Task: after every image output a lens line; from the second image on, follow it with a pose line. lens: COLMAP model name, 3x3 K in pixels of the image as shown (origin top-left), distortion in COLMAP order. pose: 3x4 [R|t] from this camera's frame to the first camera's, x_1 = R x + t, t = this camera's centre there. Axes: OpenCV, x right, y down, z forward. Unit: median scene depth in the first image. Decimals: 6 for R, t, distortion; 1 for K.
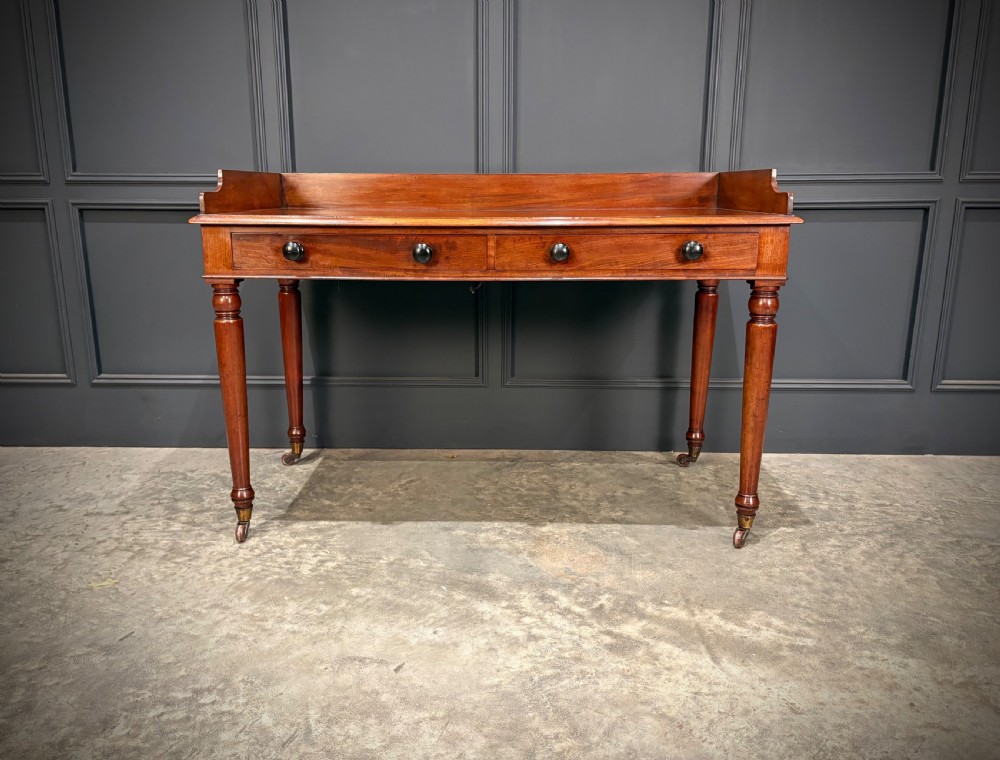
lens RADIAL K [[743.7, 0, 483.5], [0, 743.7, 384.7], [0, 0, 1]] dist [-0.037085, 0.090416]
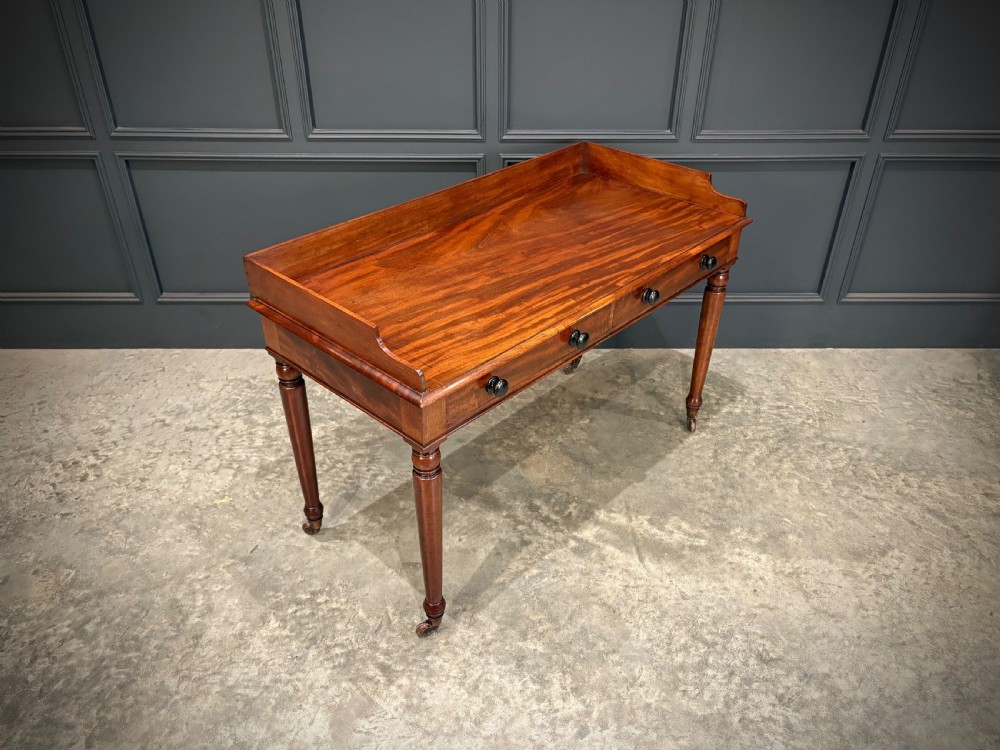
lens RADIAL K [[706.6, 0, 498.3], [0, 706.6, 375.6], [0, 0, 1]] dist [0.009990, -0.001232]
pose [[0.999080, -0.018127, 0.038878, -0.032792], [0.004326, 0.944283, 0.329106, -0.403096], [-0.042678, -0.328634, 0.943492, -0.223604]]
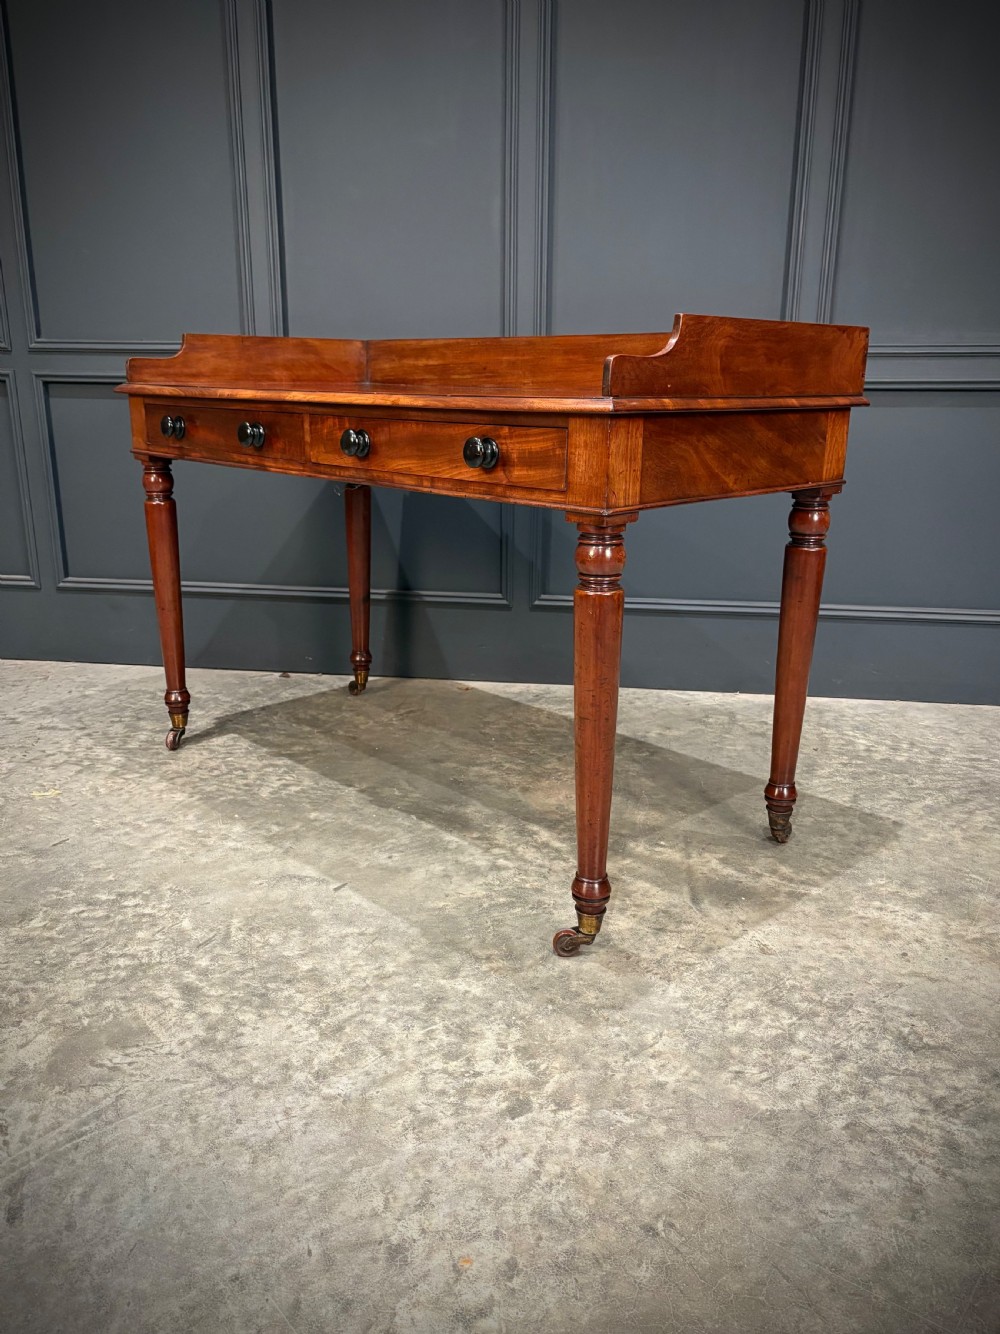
lens RADIAL K [[968.7, 0, 507.2], [0, 968.7, 682.3], [0, 0, 1]] dist [0.004958, 0.001946]
pose [[0.995035, 0.038315, -0.091860, 0.154176], [-0.033873, 0.998203, 0.049433, 0.053652], [0.093589, -0.046076, 0.994544, -0.120795]]
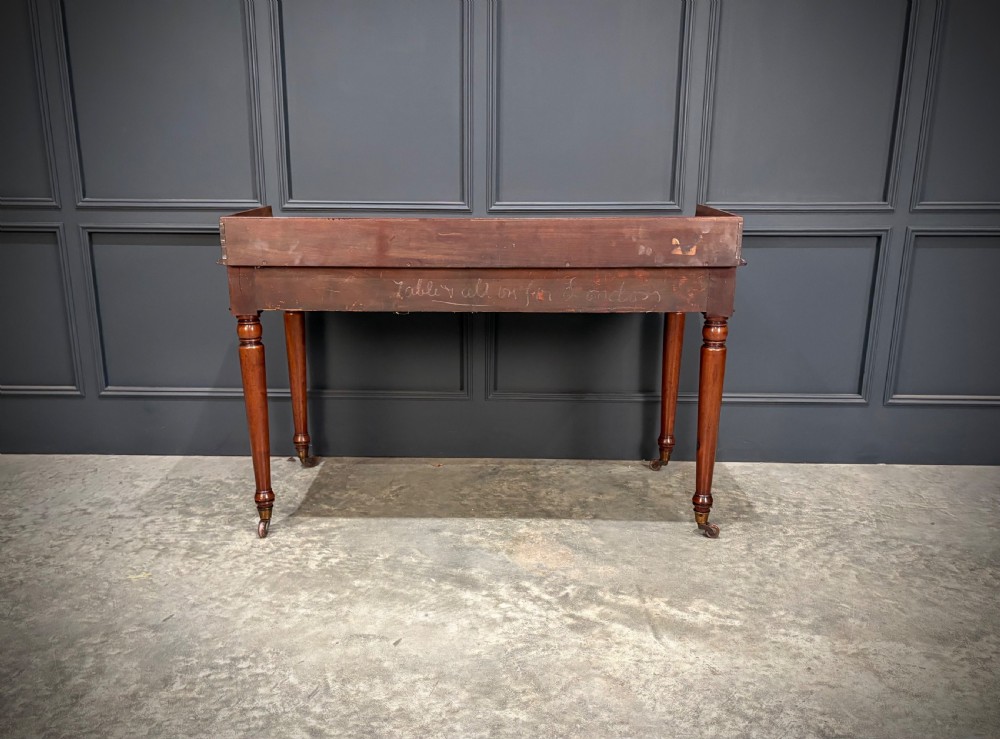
lens RADIAL K [[813.6, 0, 474.1], [0, 813.6, 413.0], [0, 0, 1]] dist [0.005496, 0.007664]
pose [[0.999978, 0.002512, 0.006131, 0.002559], [-0.002769, 0.999099, 0.042355, -0.041886], [-0.006019, -0.042371, 0.999084, -0.261755]]
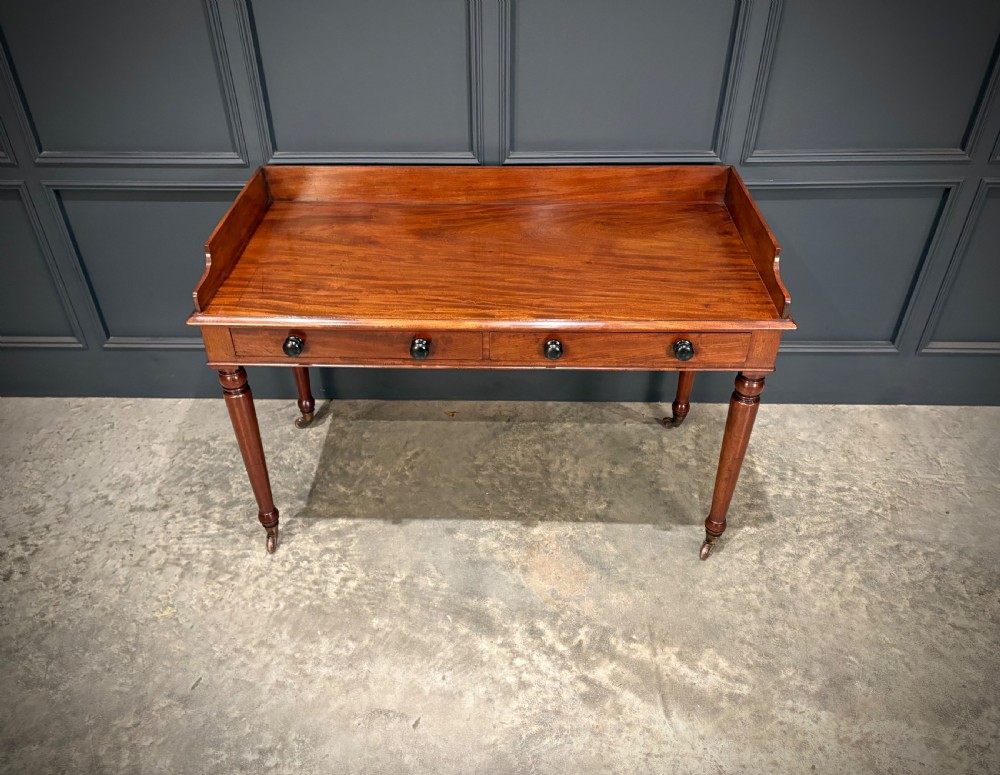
lens RADIAL K [[743.2, 0, 476.7], [0, 743.2, 387.6], [0, 0, 1]] dist [-0.001576, 0.023750]
pose [[0.999878, -0.010457, -0.011609, 0.008262], [0.014087, 0.924777, 0.380249, -0.515671], [0.006759, -0.380367, 0.924811, 0.032718]]
